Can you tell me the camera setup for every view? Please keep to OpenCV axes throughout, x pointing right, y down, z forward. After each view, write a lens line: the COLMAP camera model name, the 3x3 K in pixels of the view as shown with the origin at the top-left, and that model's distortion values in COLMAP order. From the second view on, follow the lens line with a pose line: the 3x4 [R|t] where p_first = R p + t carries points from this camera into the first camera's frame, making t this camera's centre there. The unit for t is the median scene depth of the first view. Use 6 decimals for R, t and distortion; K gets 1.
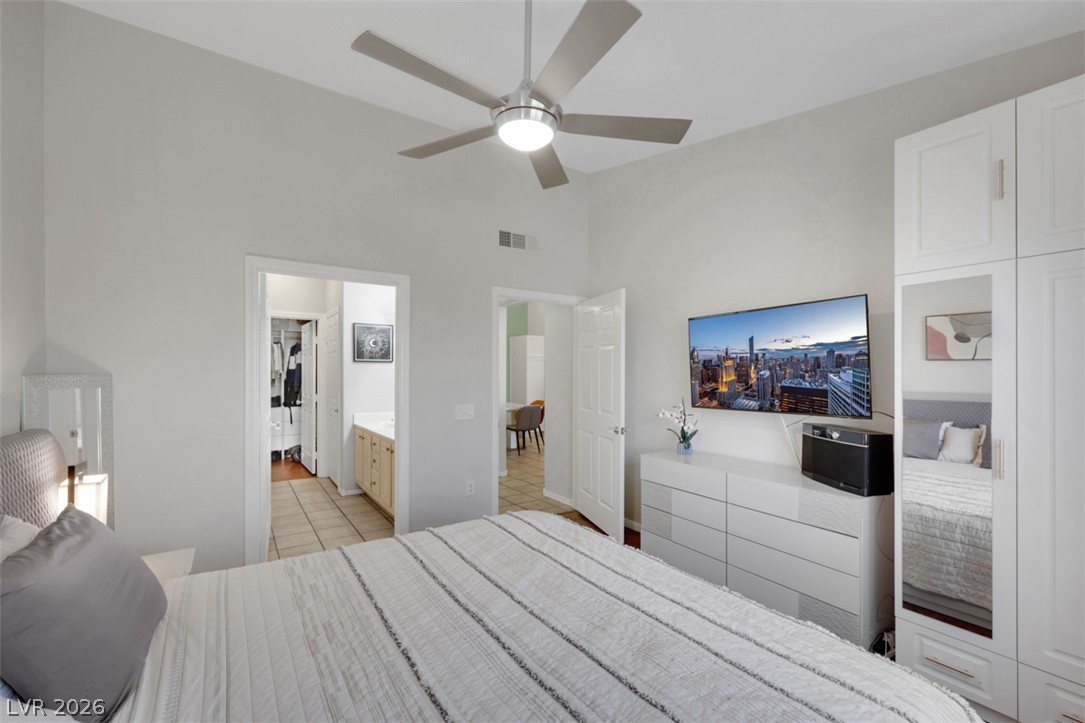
lens RADIAL K [[457.2, 0, 540.9], [0, 457.2, 362.9], [0, 0, 1]] dist [-0.000359, 0.000030]
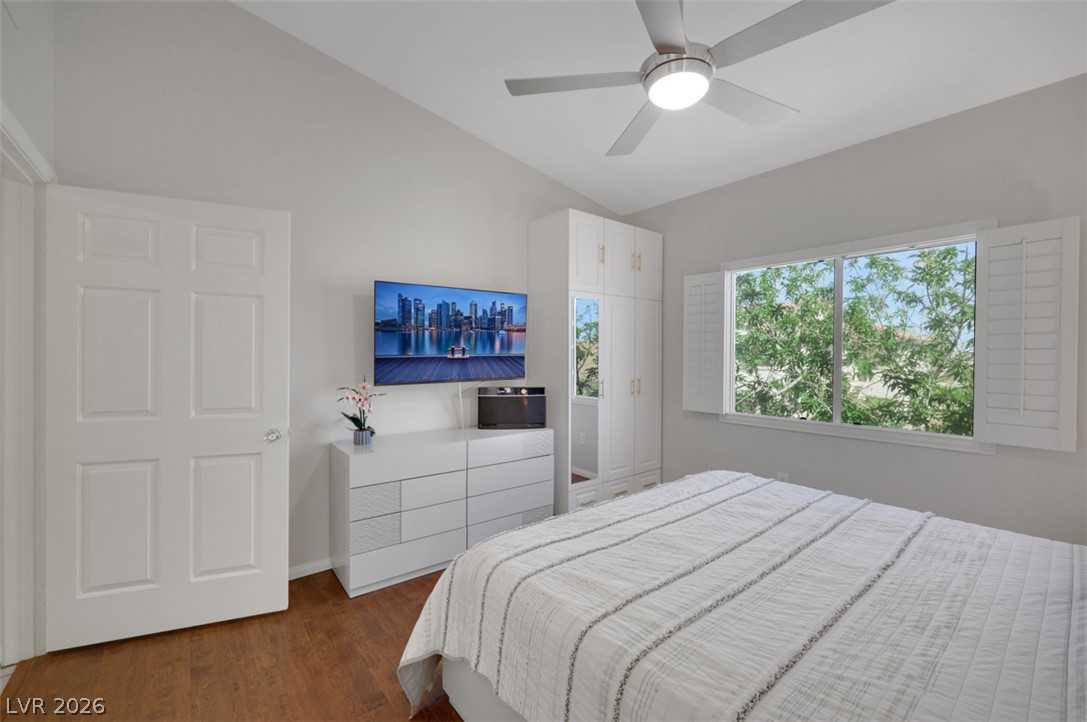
lens RADIAL K [[443.9, 0, 543.5], [0, 443.9, 361.0], [0, 0, 1]] dist [-0.000420, 0.000068]
pose [[-0.085249, -0.018013, 0.996197, -0.820449], [-0.026665, 0.999520, 0.015792, 0.045743], [-0.996003, -0.025217, -0.085688, 1.189769]]
